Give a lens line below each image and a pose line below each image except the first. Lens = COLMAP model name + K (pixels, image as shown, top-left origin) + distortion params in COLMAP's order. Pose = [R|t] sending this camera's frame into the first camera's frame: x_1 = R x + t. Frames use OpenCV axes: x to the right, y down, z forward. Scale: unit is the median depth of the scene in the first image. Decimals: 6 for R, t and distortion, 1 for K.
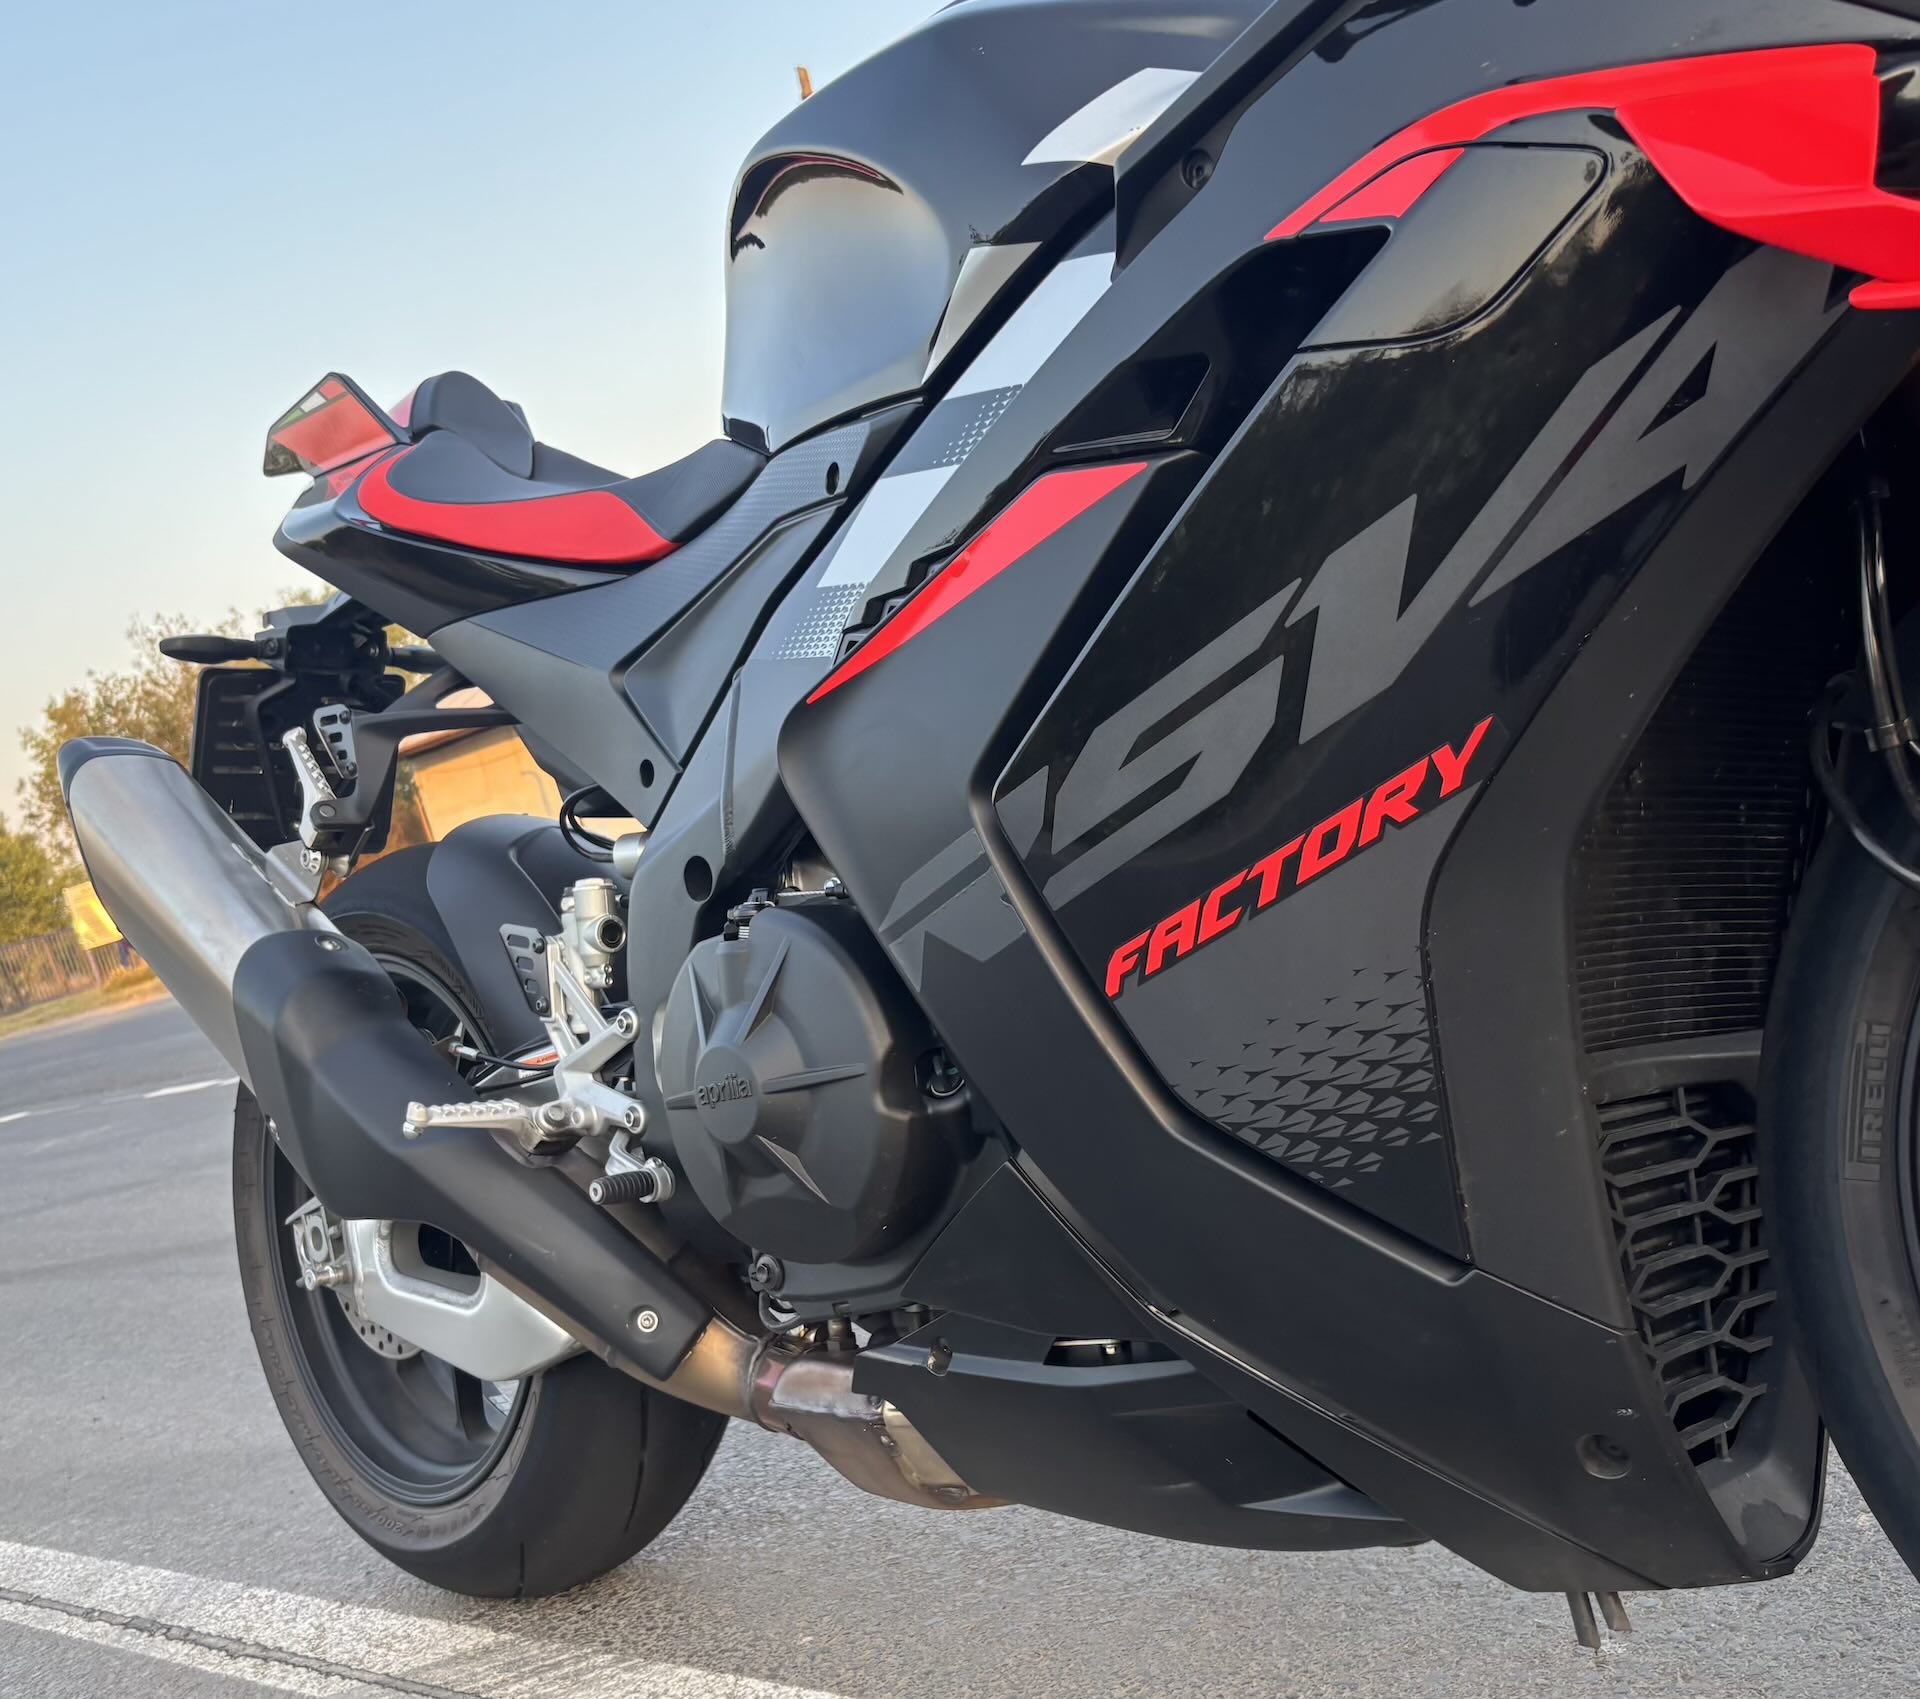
lens RADIAL K [[1926.7, 0, 960.0], [0, 1926.7, 849.5], [0, 0, 1]] dist [0.017070, -0.096471]
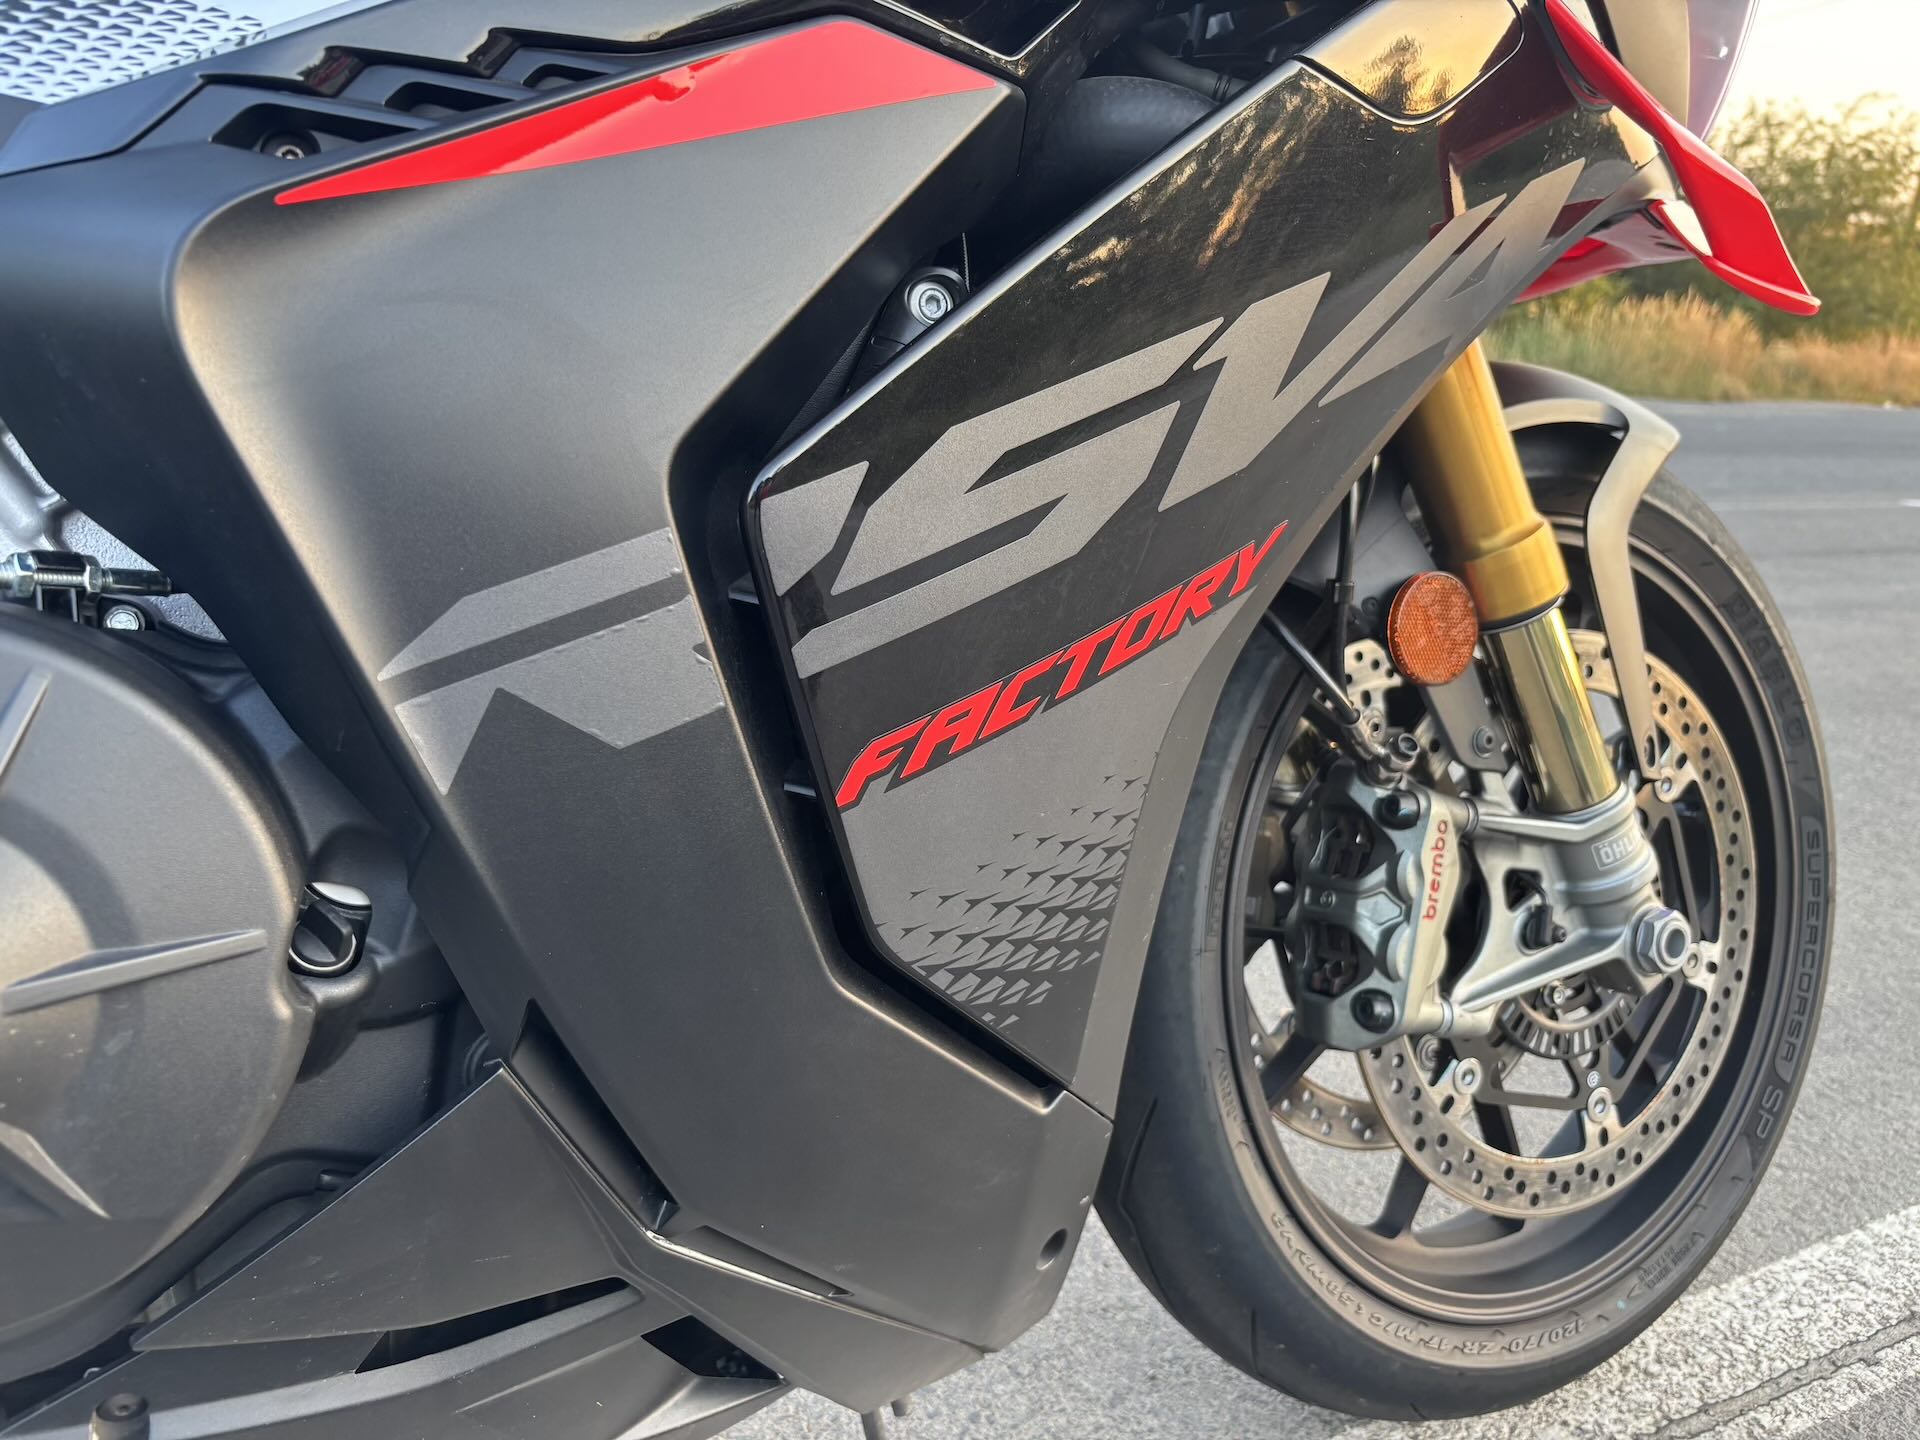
lens RADIAL K [[1450.4, 0, 960.0], [0, 1450.4, 720.0], [0, 0, 1]] dist [0.032778, -0.038754]
pose [[0.321791, 0.035360, 0.946150, -0.423522], [-0.099777, 0.995005, -0.003251, 0.044242], [-0.941539, -0.093358, 0.323712, 0.823343]]
